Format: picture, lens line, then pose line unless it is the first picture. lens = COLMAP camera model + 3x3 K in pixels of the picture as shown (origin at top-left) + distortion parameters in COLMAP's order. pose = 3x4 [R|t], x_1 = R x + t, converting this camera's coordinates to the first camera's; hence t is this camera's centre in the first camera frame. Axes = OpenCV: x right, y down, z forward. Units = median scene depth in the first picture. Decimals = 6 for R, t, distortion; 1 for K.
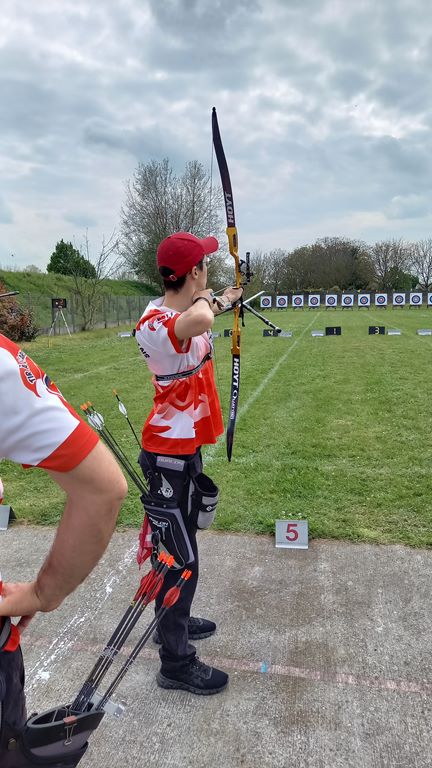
lens RADIAL K [[562.3, 0, 212.5], [0, 562.3, 379.6], [0, 0, 1]] dist [0.062523, -0.063971]
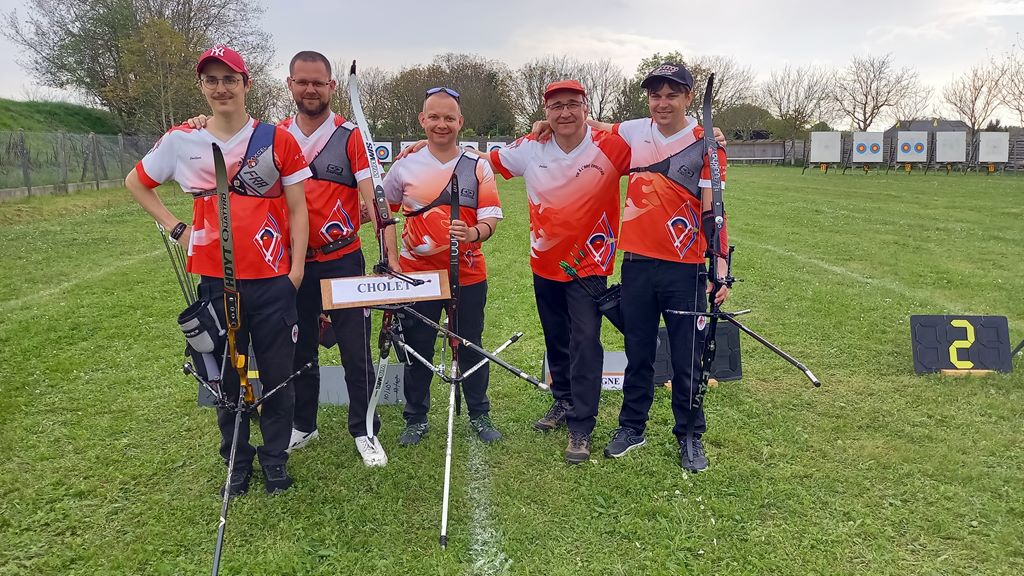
lens RADIAL K [[742.2, 0, 505.2], [0, 742.2, 286.1], [0, 0, 1]] dist [0.065995, -0.056322]
pose [[0.961850, -0.037045, 0.271059, 0.258400], [0.026431, 0.998738, 0.042703, -0.249408], [-0.272299, -0.033909, 0.961615, 1.829027]]
